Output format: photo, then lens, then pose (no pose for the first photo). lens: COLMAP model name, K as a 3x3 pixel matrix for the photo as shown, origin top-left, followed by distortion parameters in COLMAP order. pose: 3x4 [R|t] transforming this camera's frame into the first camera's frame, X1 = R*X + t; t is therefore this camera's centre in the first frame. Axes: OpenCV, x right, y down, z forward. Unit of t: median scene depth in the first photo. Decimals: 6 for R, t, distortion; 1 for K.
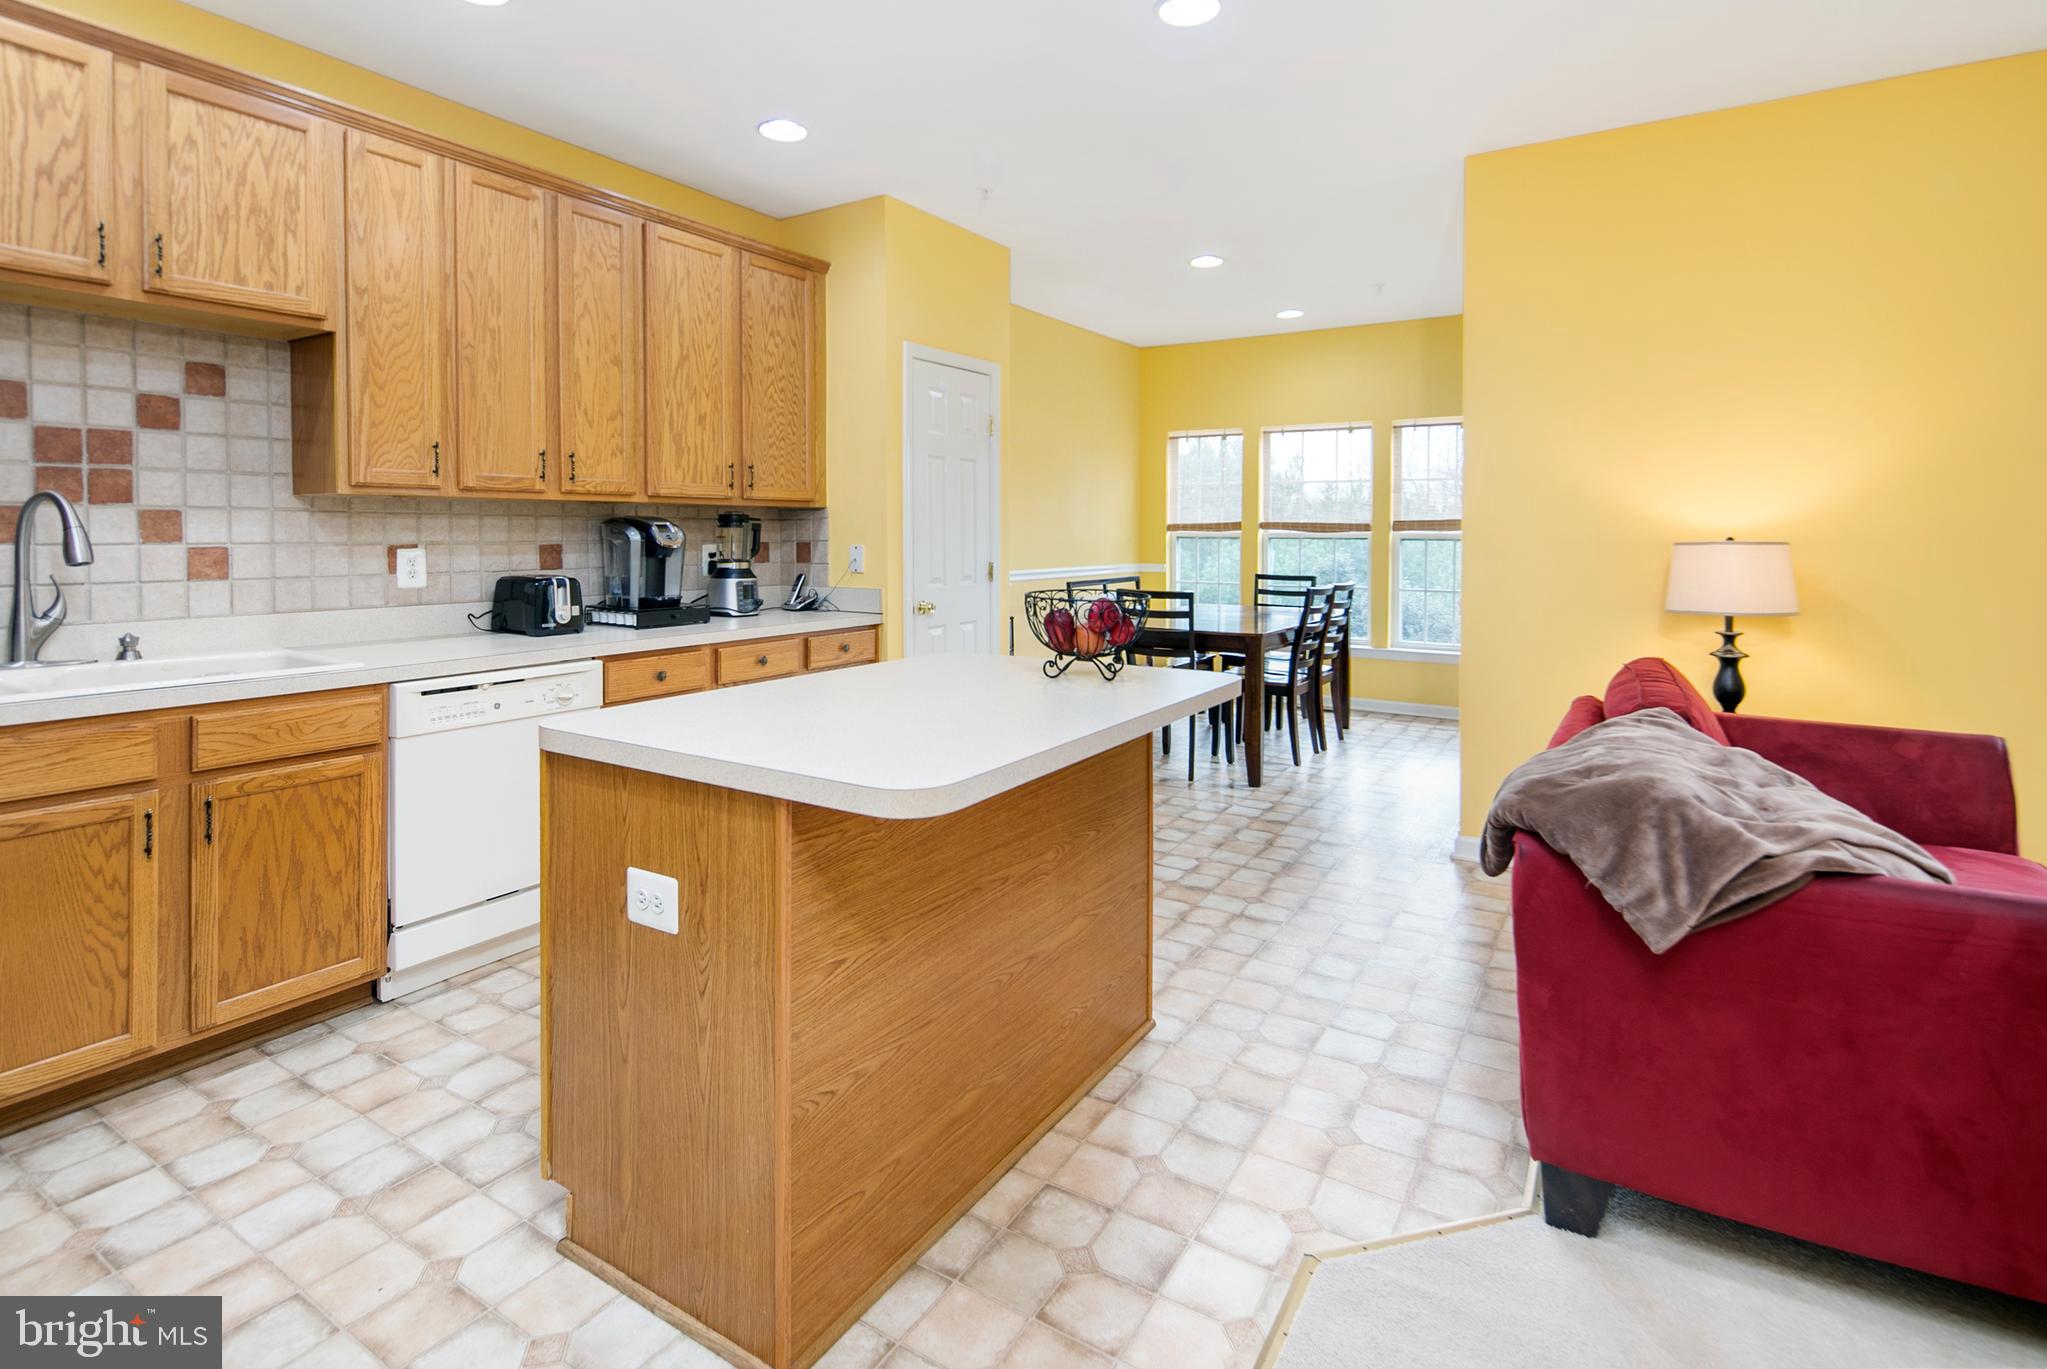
lens RADIAL K [[985.0, 0, 1022.7], [0, 985.0, 549.9], [0, 0, 1]] dist [0.008001, -0.006050]
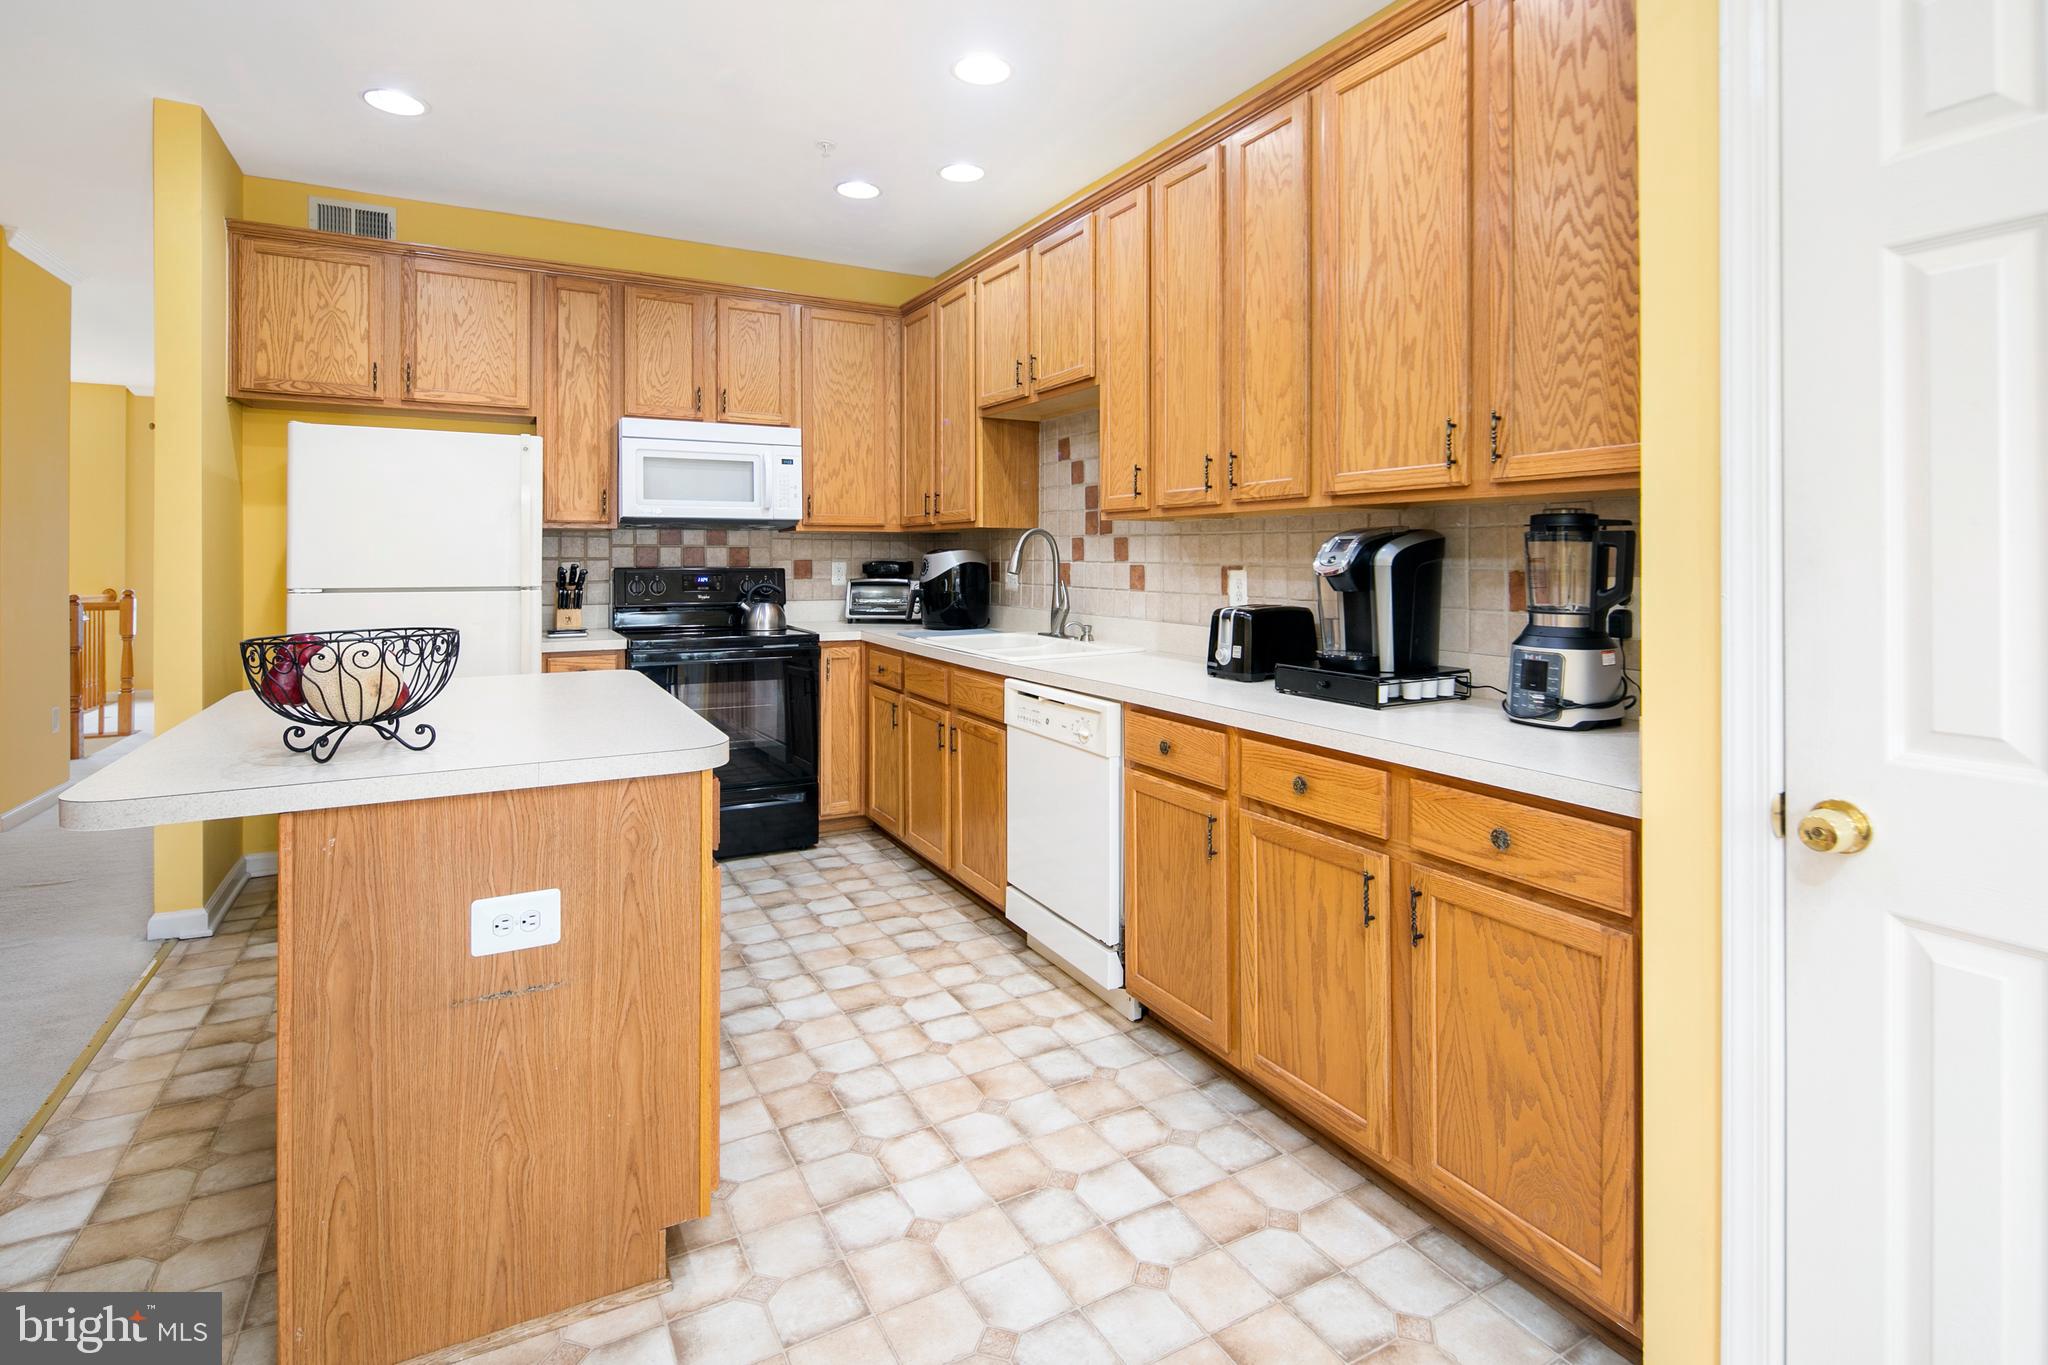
lens RADIAL K [[985.5, 0, 1027.6], [0, 985.5, 557.1], [0, 0, 1]] dist [0.008001, -0.006050]
pose [[-0.479027, -0.003092, -0.877795, 0.399063], [-0.019610, 0.999782, 0.007179, -0.020472], [0.877581, 0.020652, -0.478983, 1.545211]]
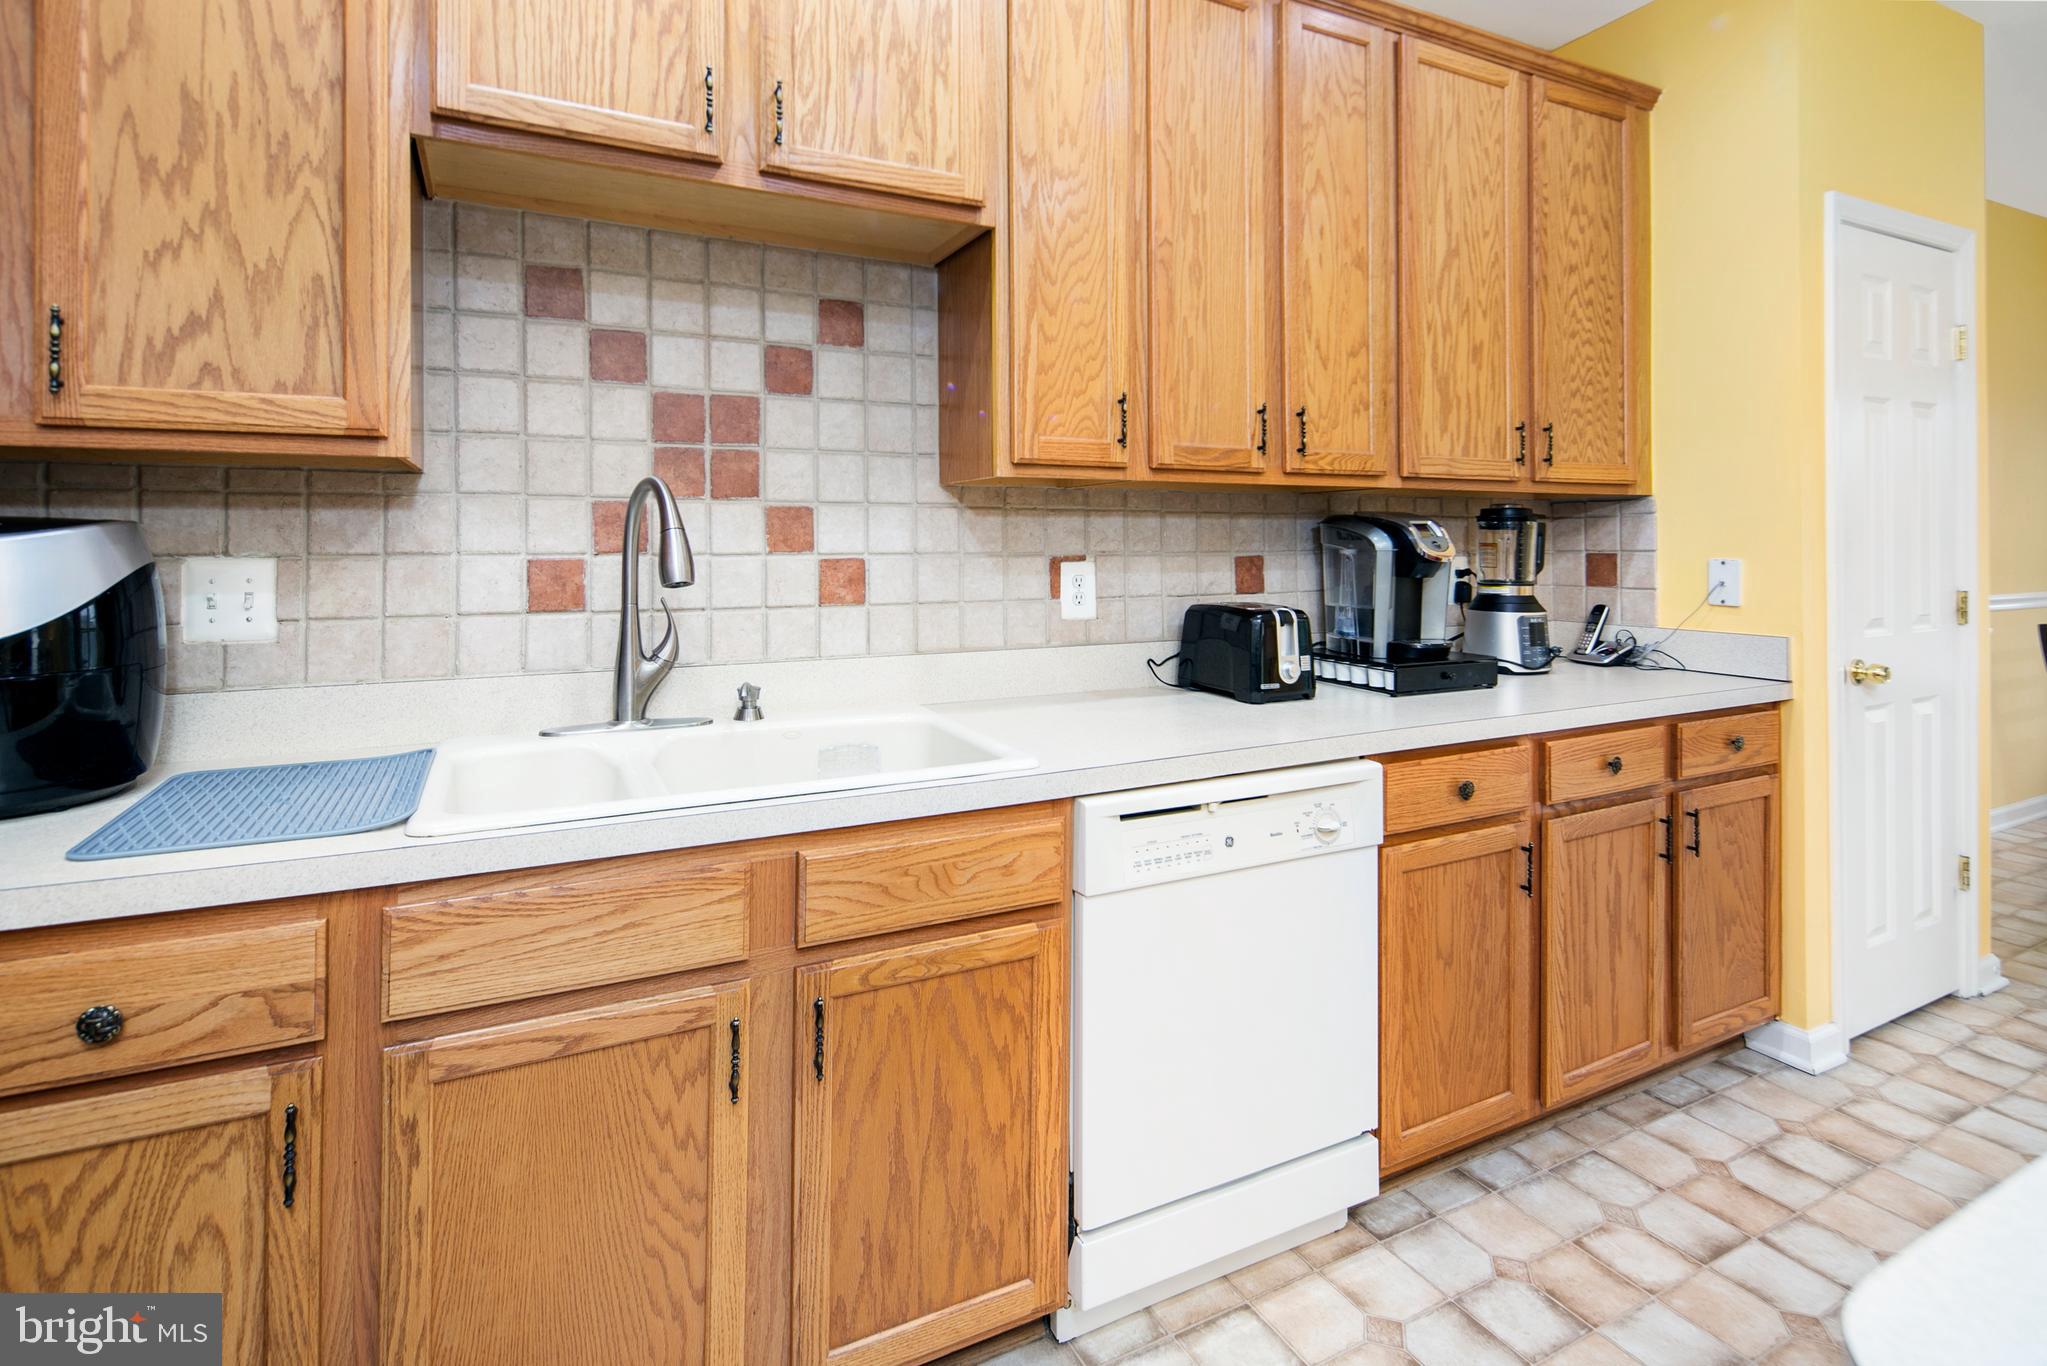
lens RADIAL K [[985.0, 0, 1034.1], [0, 985.0, 538.9], [0, 0, 1]] dist [0.008001, -0.006050]
pose [[0.859950, -0.007096, -0.510329, -0.356625], [-0.004891, 0.999743, -0.022142, -0.002178], [0.510355, 0.021537, 0.859694, 0.476901]]
